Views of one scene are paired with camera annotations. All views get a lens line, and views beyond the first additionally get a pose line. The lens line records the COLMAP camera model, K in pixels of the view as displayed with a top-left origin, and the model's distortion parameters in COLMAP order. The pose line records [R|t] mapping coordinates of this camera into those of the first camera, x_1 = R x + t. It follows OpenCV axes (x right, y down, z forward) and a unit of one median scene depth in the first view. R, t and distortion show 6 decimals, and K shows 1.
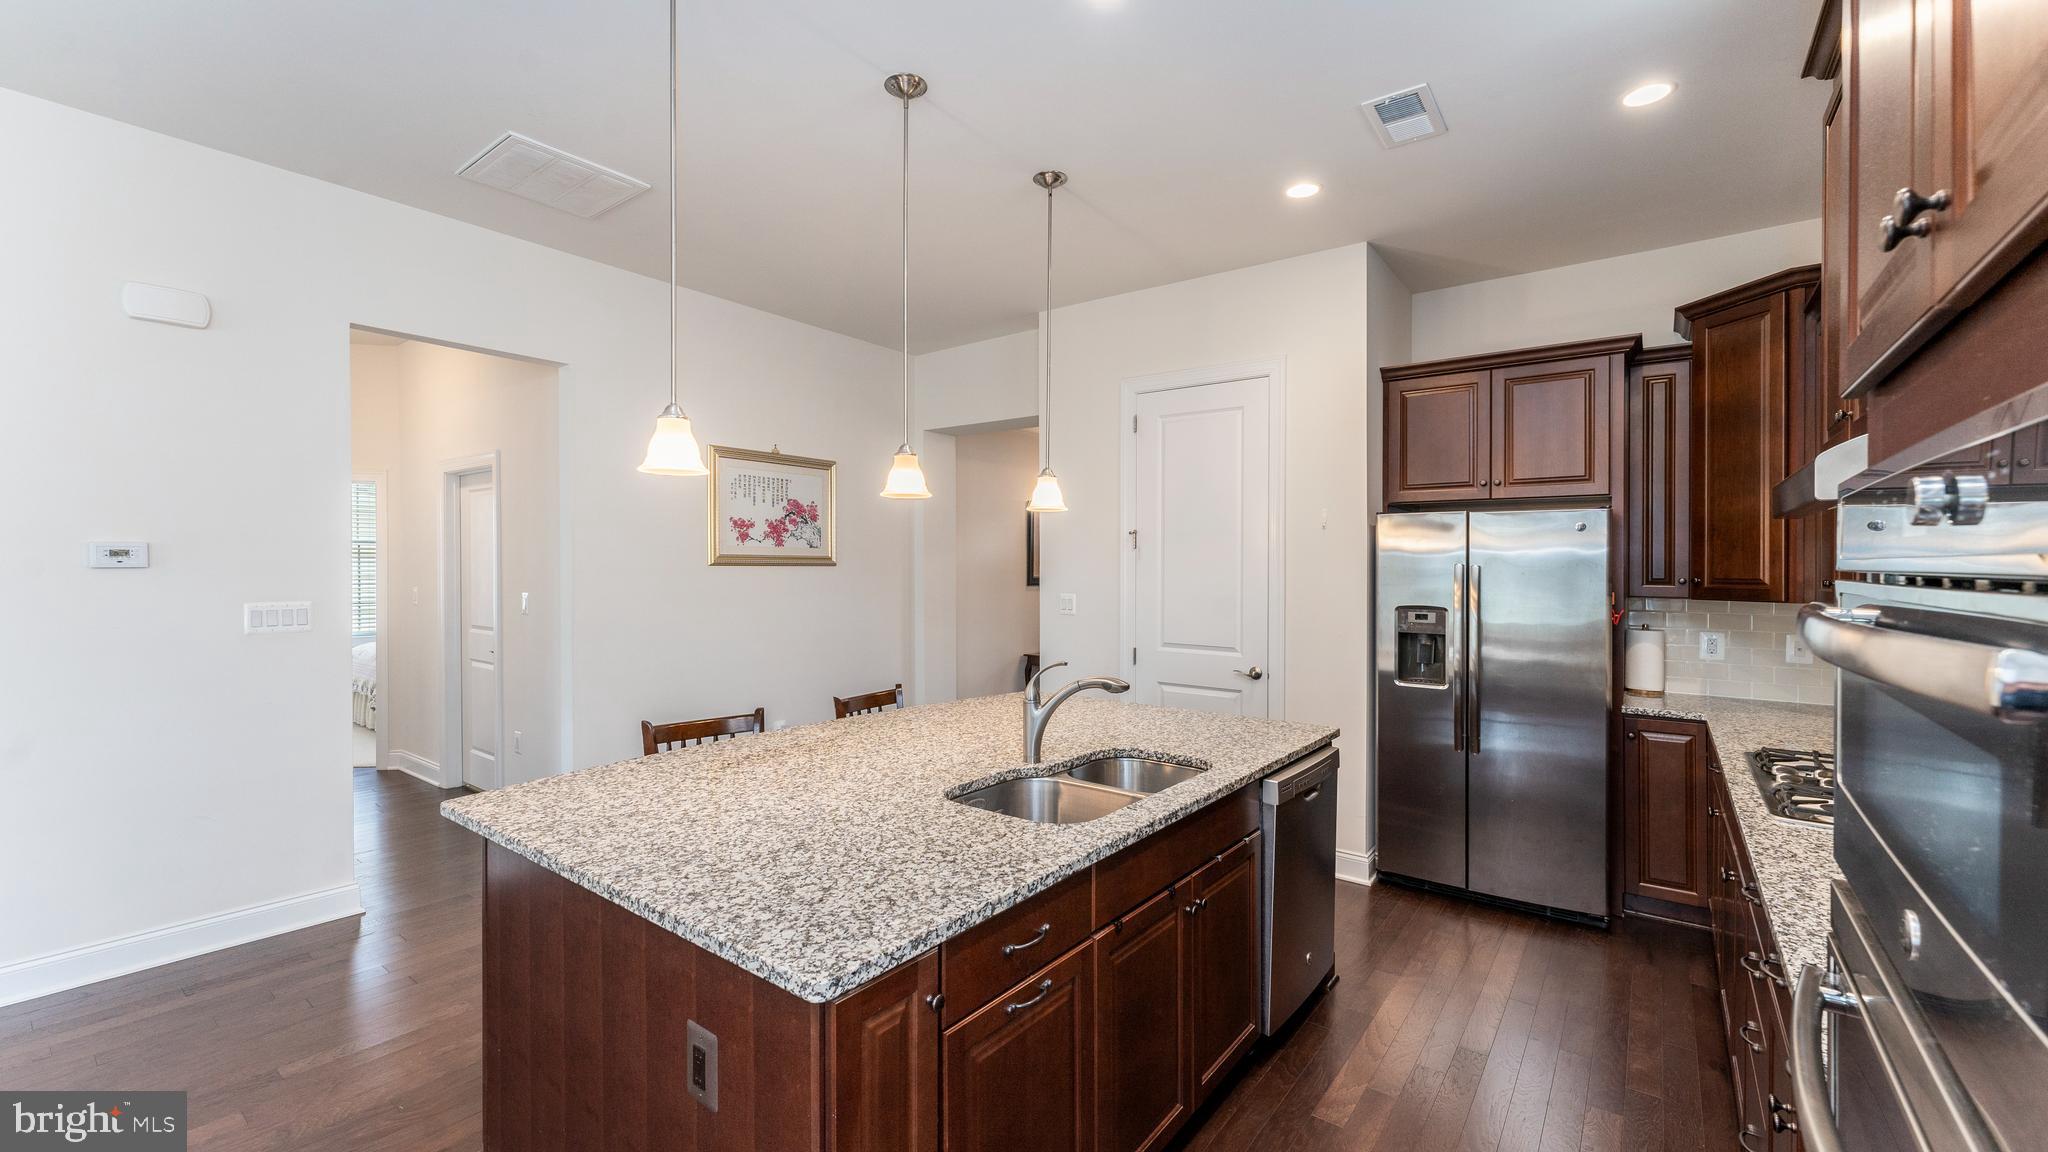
lens RADIAL K [[831.5, 0, 1016.0], [0, 831.5, 559.8], [0, 0, 1]] dist [-0.000753, 0.000747]
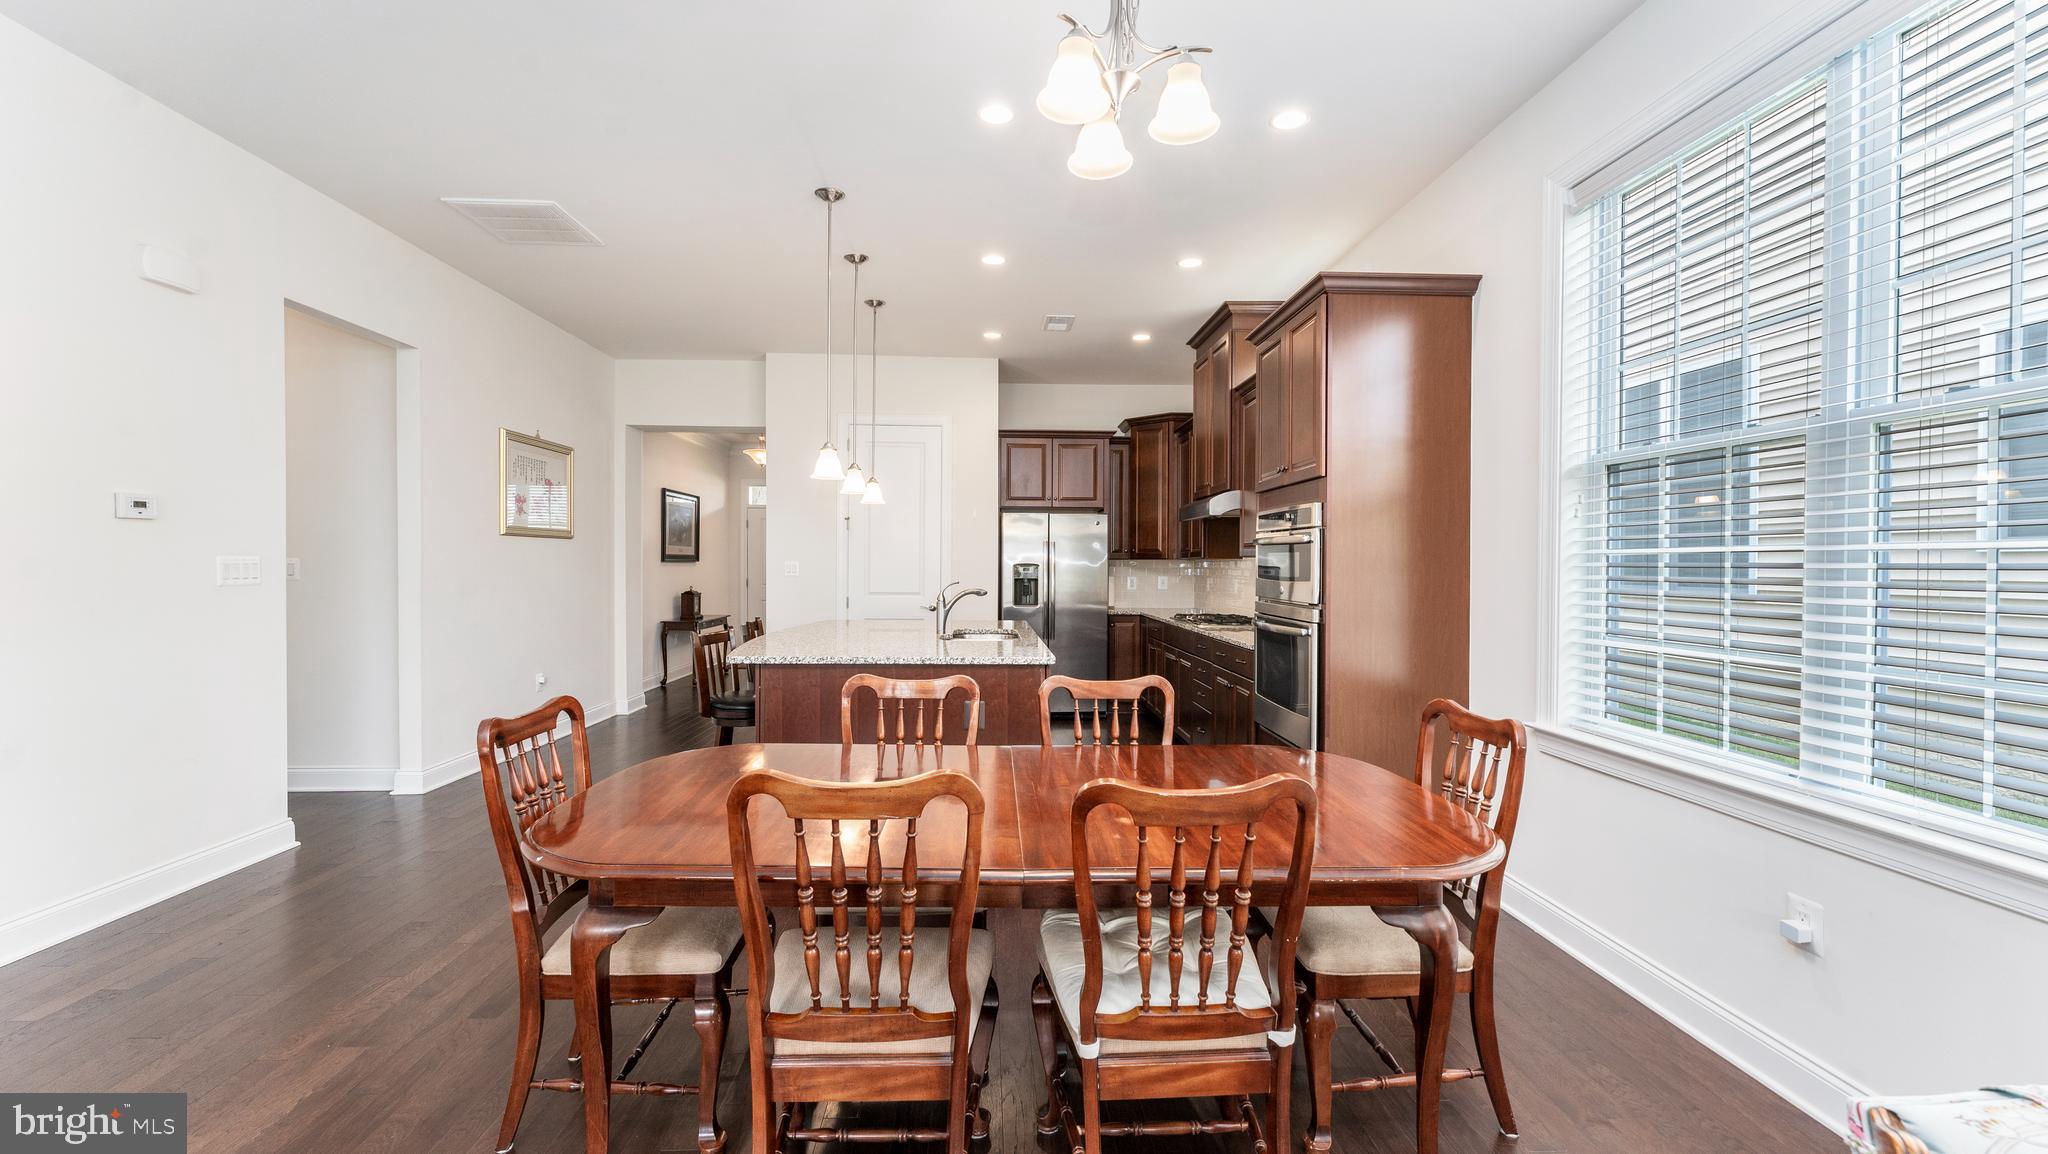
lens RADIAL K [[831.5, 0, 1016.0], [0, 831.5, 560.8], [0, 0, 1]] dist [-0.000753, 0.000747]
pose [[0.767082, 0.001132, 0.641548, -0.730889], [-0.005465, 0.999974, 0.004770, 0.041682], [-0.641526, -0.007165, 0.767068, -0.409528]]
